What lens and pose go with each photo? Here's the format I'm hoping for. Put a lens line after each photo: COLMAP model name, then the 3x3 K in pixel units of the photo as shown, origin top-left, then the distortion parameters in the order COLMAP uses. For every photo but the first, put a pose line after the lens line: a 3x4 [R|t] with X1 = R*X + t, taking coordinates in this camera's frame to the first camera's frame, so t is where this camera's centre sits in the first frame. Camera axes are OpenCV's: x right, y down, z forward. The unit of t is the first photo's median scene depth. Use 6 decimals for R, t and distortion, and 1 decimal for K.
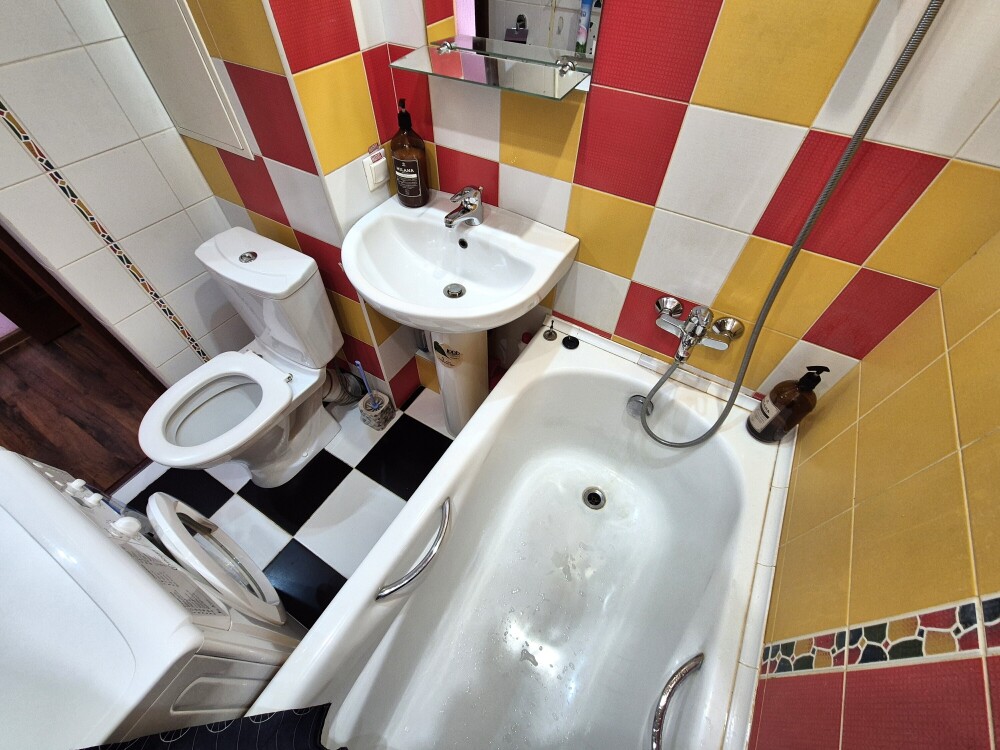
lens RADIAL K [[419.7, 0, 498.4], [0, 419.7, 373.5], [0, 0, 1]] dist [0.002961, -0.001600]
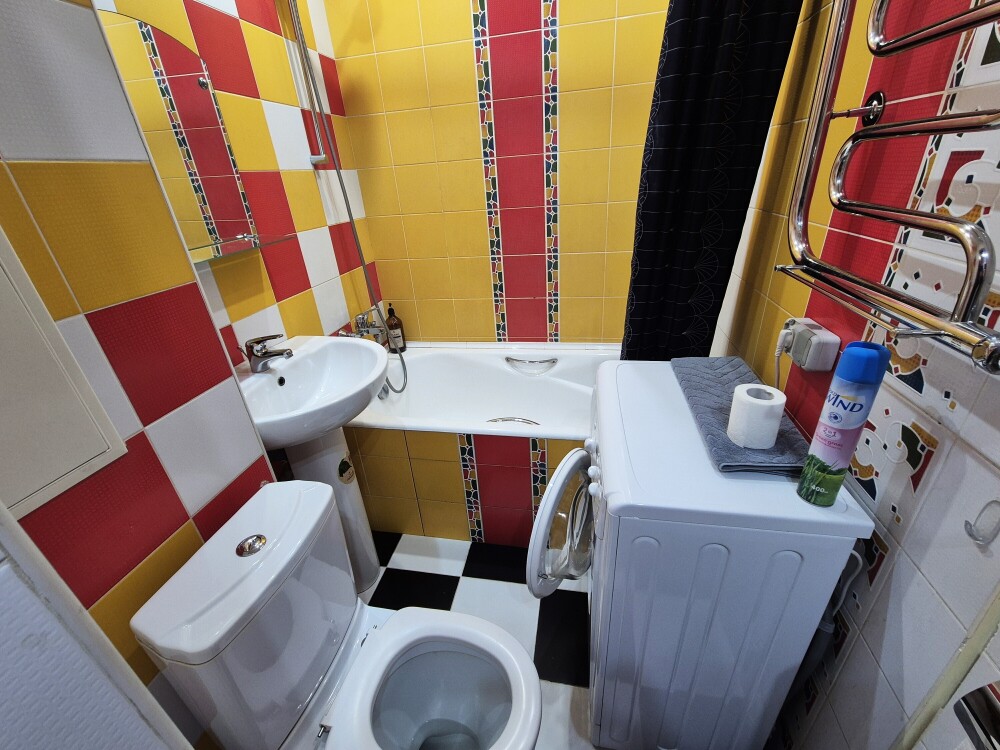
lens RADIAL K [[419.7, 0, 503.8], [0, 419.7, 375.6], [0, 0, 1]] dist [0.002961, -0.001600]
pose [[-0.360757, -0.389619, 0.847379, -1.512129], [0.762611, 0.399814, 0.508500, -0.529747], [-0.536915, 0.829666, 0.152892, 0.611631]]
